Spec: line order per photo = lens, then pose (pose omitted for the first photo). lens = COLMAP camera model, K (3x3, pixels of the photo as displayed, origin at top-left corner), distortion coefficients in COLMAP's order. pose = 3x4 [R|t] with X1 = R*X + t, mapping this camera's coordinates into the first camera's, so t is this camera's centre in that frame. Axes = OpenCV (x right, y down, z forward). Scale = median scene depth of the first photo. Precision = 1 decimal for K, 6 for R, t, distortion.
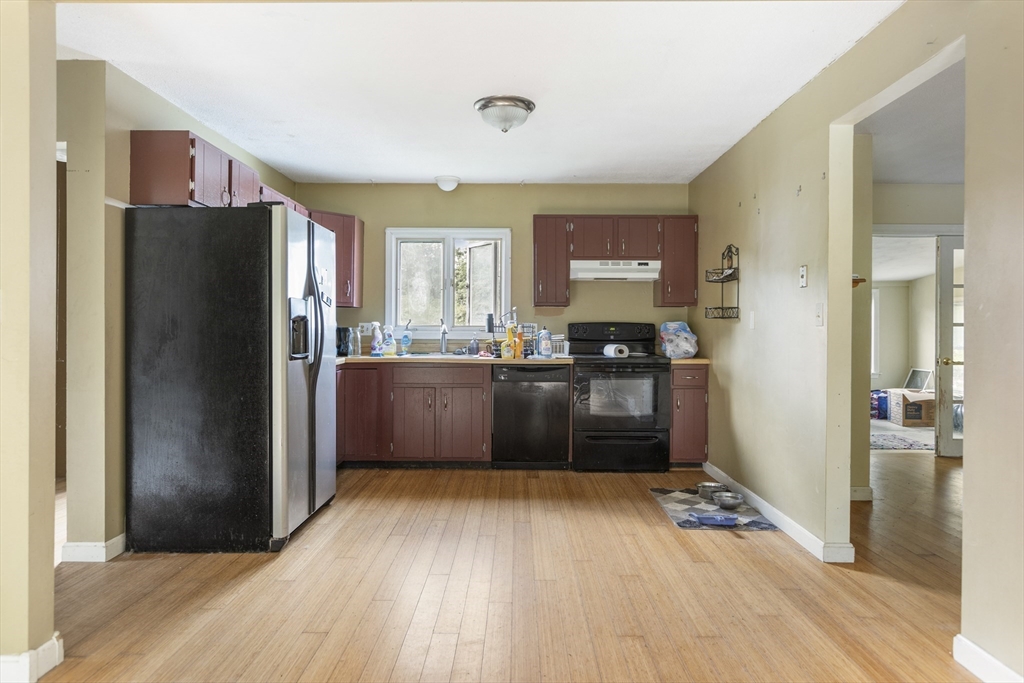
lens RADIAL K [[624.7, 0, 510.2], [0, 624.7, 329.5], [0, 0, 1]] dist [-0.005021, 0.003151]
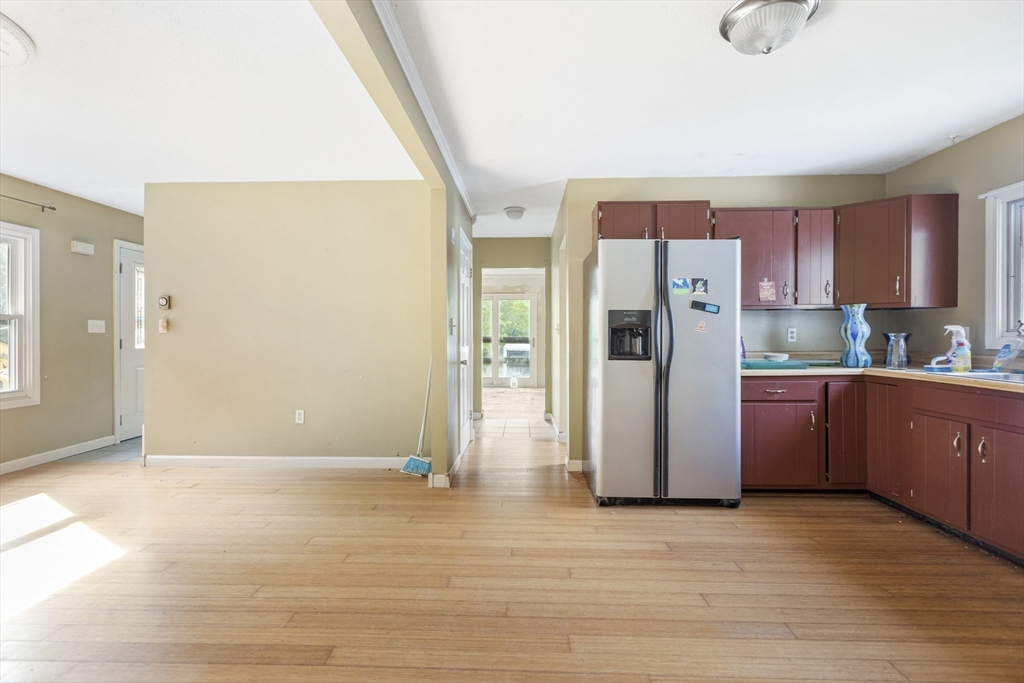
lens RADIAL K [[455.4, 0, 508.5], [0, 455.4, 333.9], [0, 0, 1]] dist [0.003418, -0.001161]
pose [[-0.018856, -0.003752, -0.999815, 0.369883], [-0.000027, 0.999993, -0.003752, 0.000115], [0.999822, -0.000044, -0.018856, 0.525548]]
